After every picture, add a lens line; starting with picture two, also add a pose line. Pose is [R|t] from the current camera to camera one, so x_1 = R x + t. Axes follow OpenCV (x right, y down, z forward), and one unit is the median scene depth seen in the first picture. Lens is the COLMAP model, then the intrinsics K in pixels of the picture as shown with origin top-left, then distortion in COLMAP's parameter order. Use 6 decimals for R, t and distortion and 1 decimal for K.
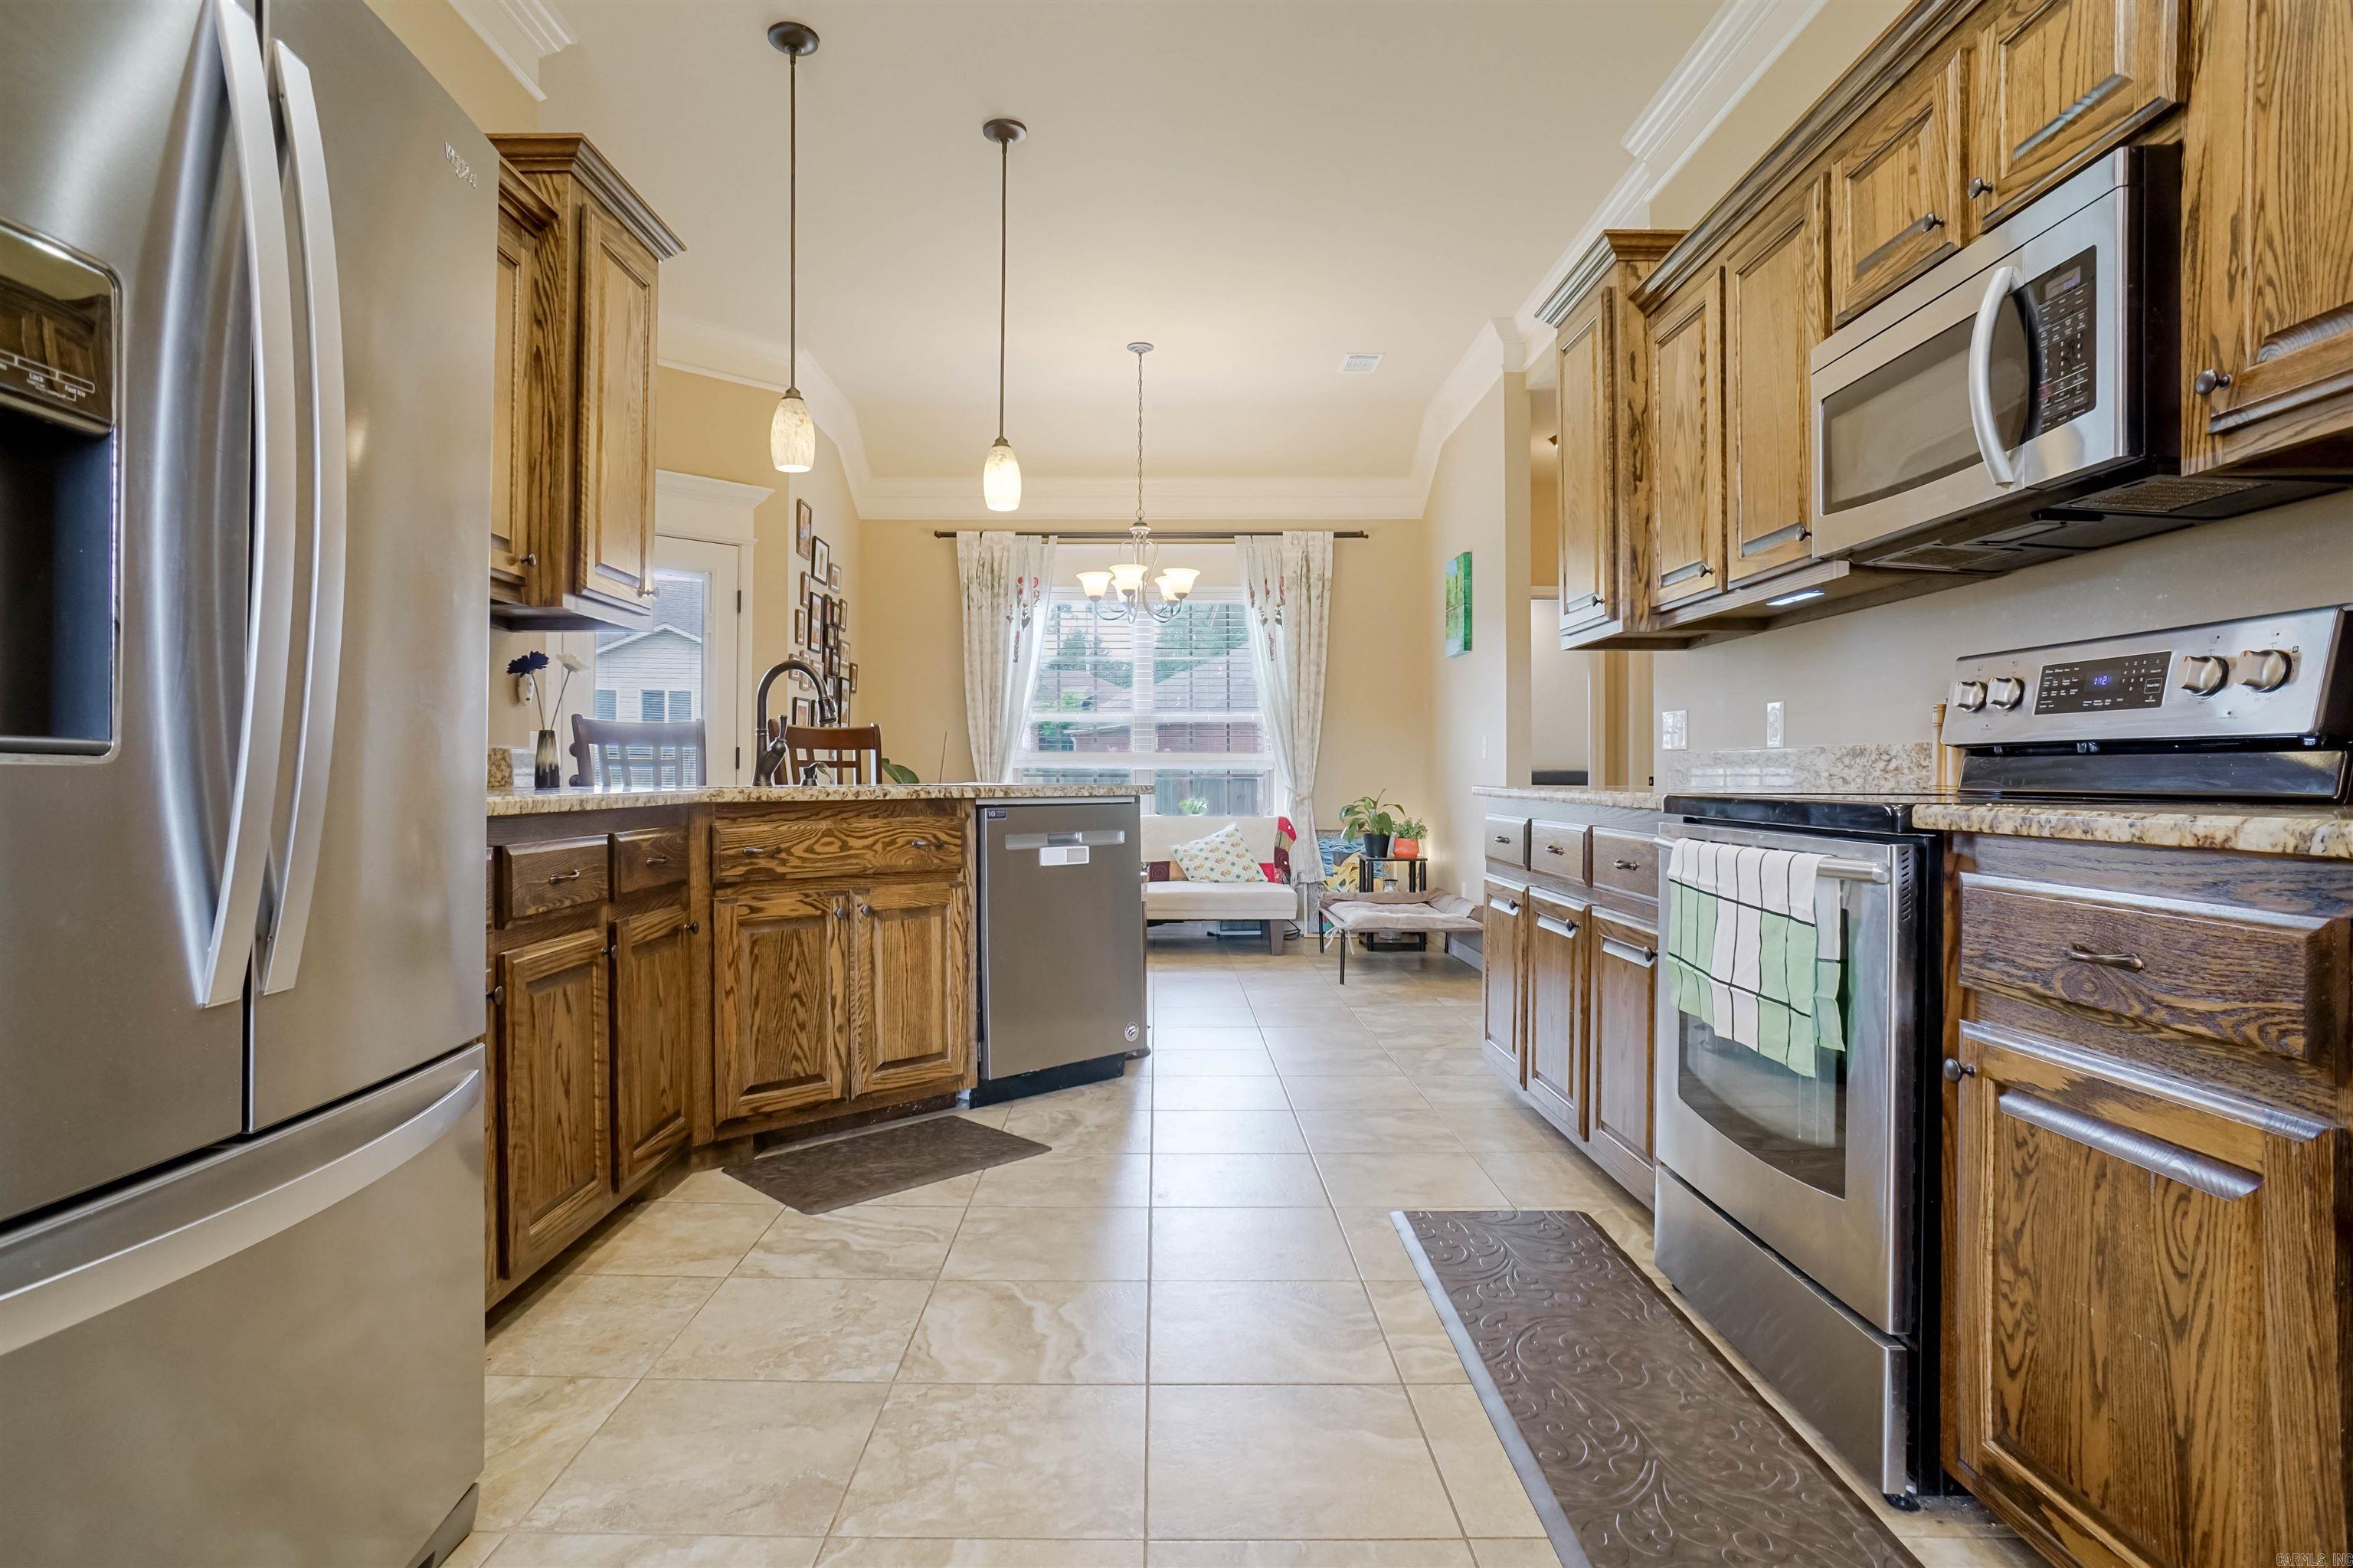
lens RADIAL K [[1247.4, 0, 1133.4], [0, 1247.4, 774.5], [0, 0, 1]] dist [-0.068801, 0.039311]
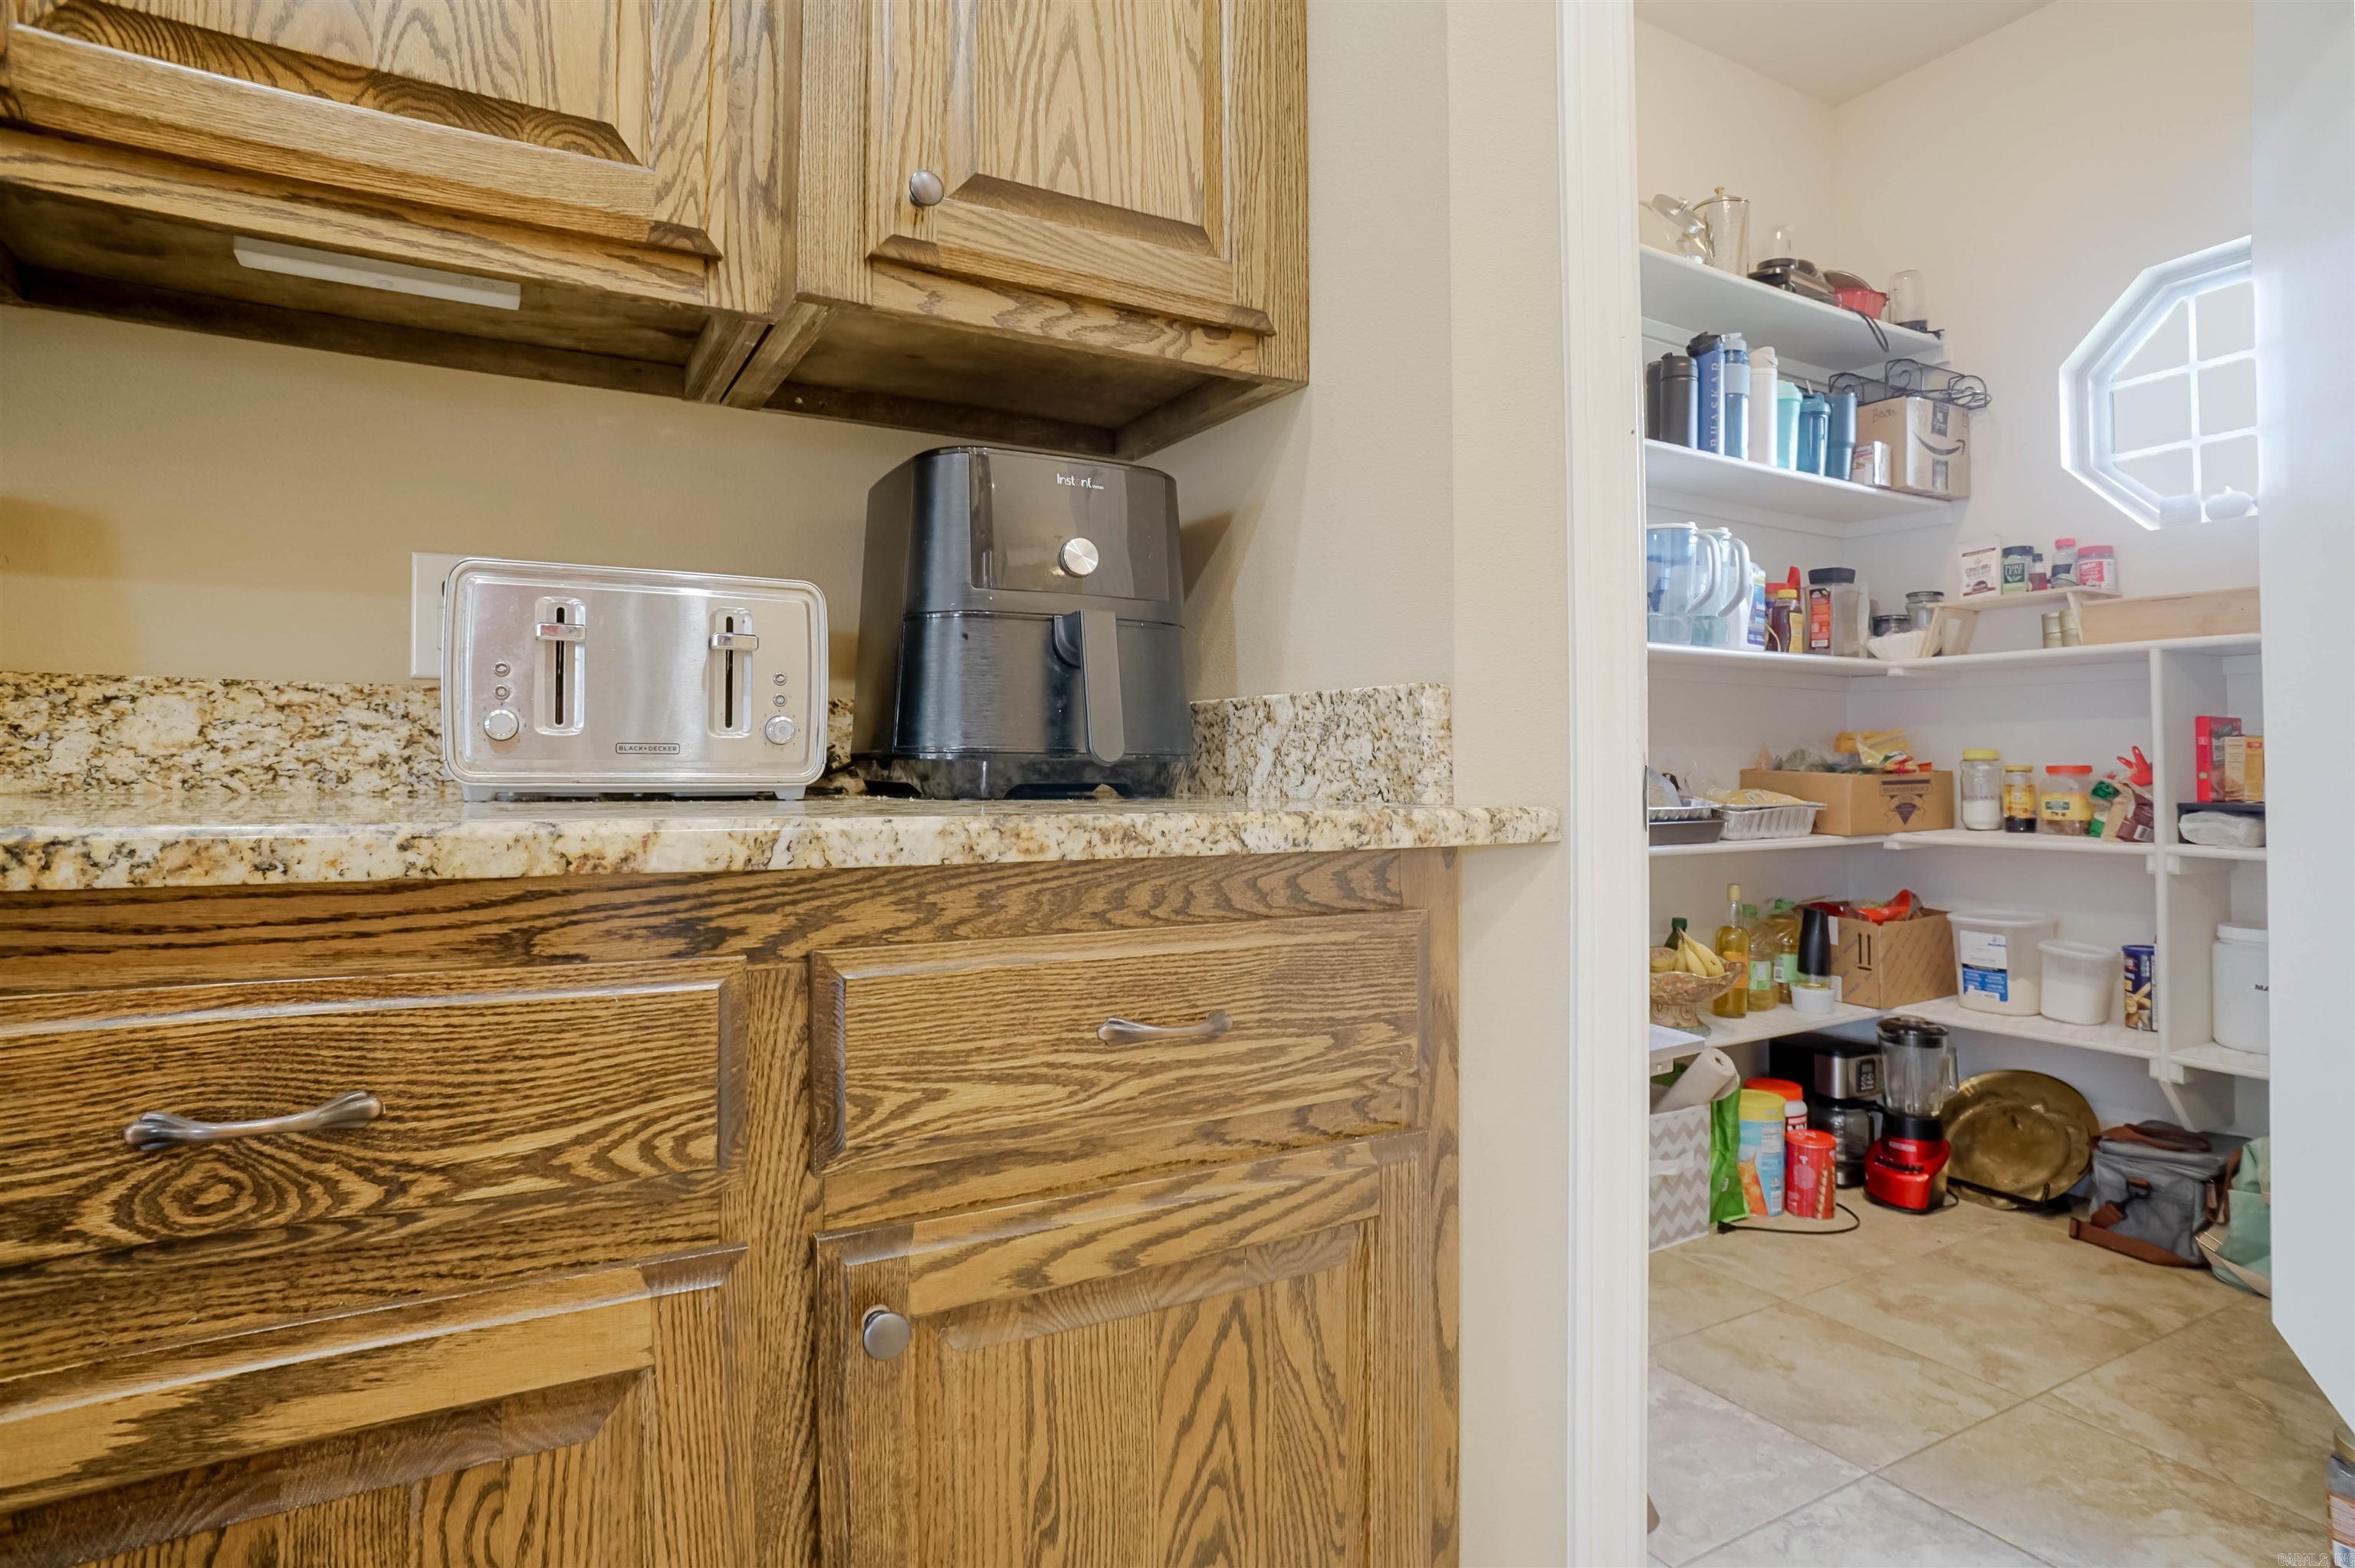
lens RADIAL K [[1248.3, 0, 1189.6], [0, 1248.3, 737.5], [0, 0, 1]] dist [-0.068801, 0.039311]
pose [[-0.507552, 0.013557, 0.861515, 0.100846], [-0.011502, 0.999681, -0.022507, 0.001208], [-0.861544, -0.021333, -0.507234, 0.512852]]
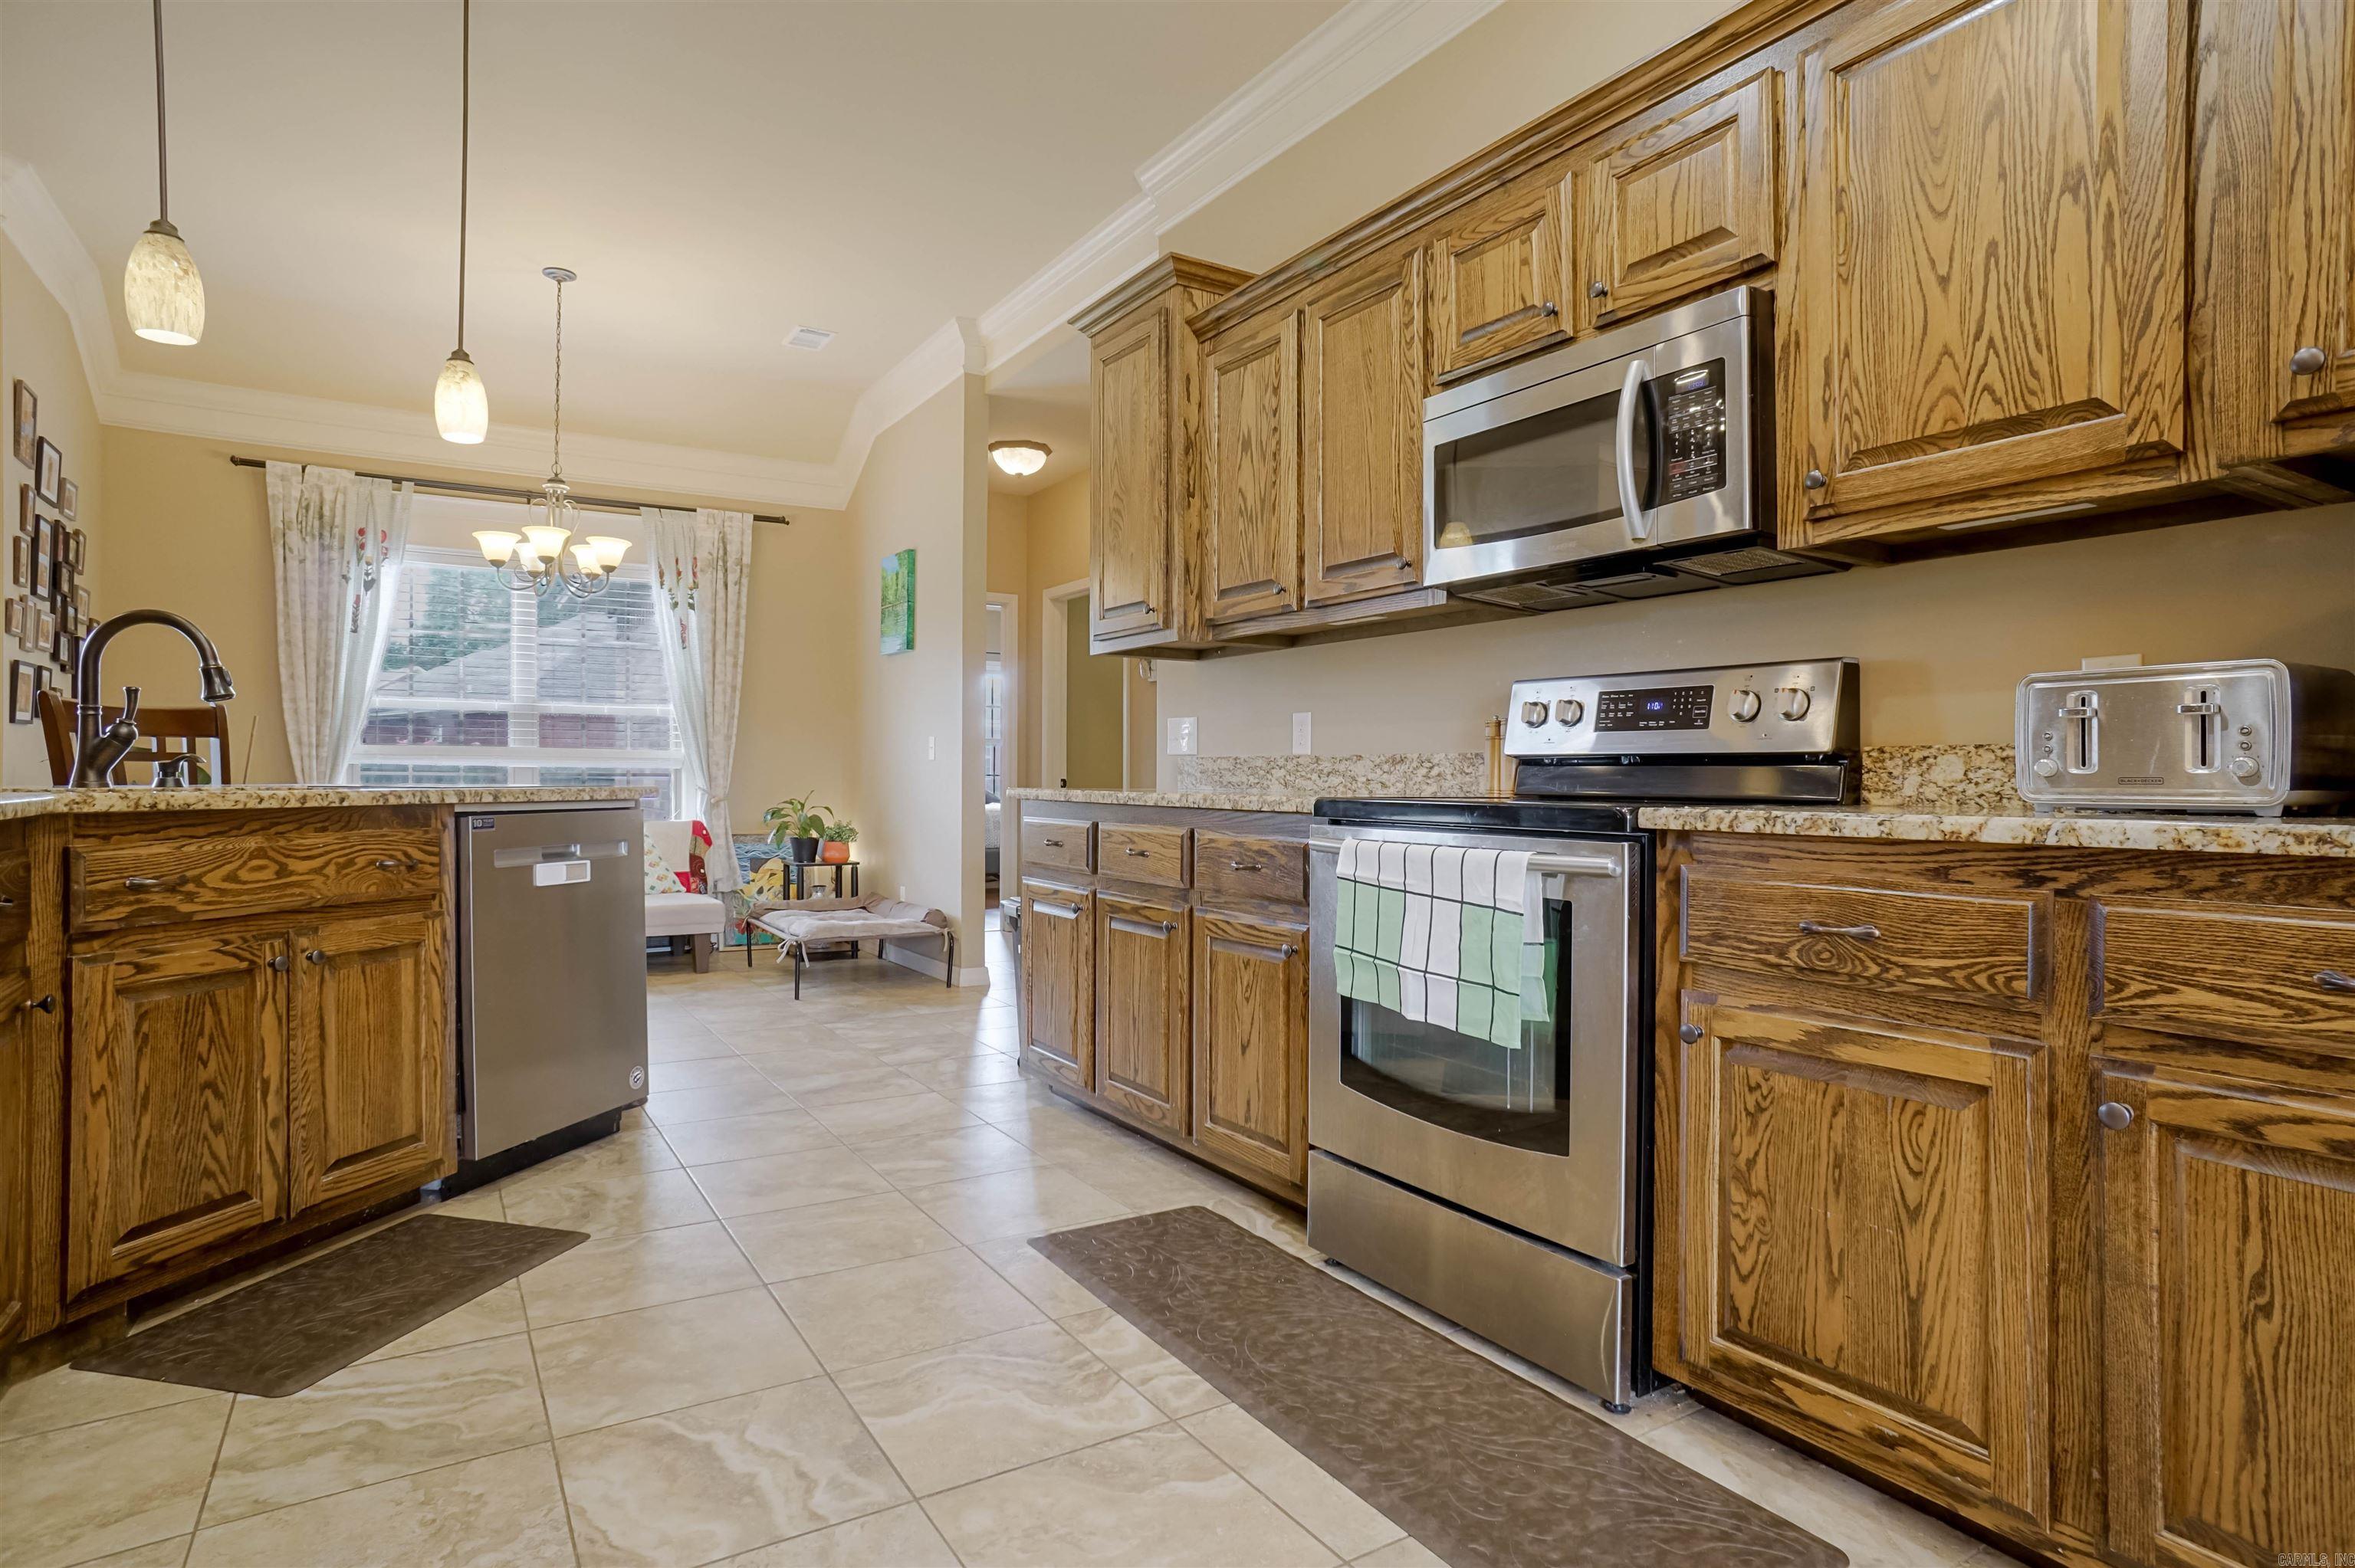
lens RADIAL K [[1248.3, 0, 1163.2], [0, 1248.3, 775.7], [0, 0, 1]] dist [-0.068801, 0.039311]
pose [[0.841880, 0.006383, 0.539627, -0.257646], [-0.006834, 0.999976, -0.001167, -0.000967], [-0.539621, -0.002706, 0.841903, 0.173909]]
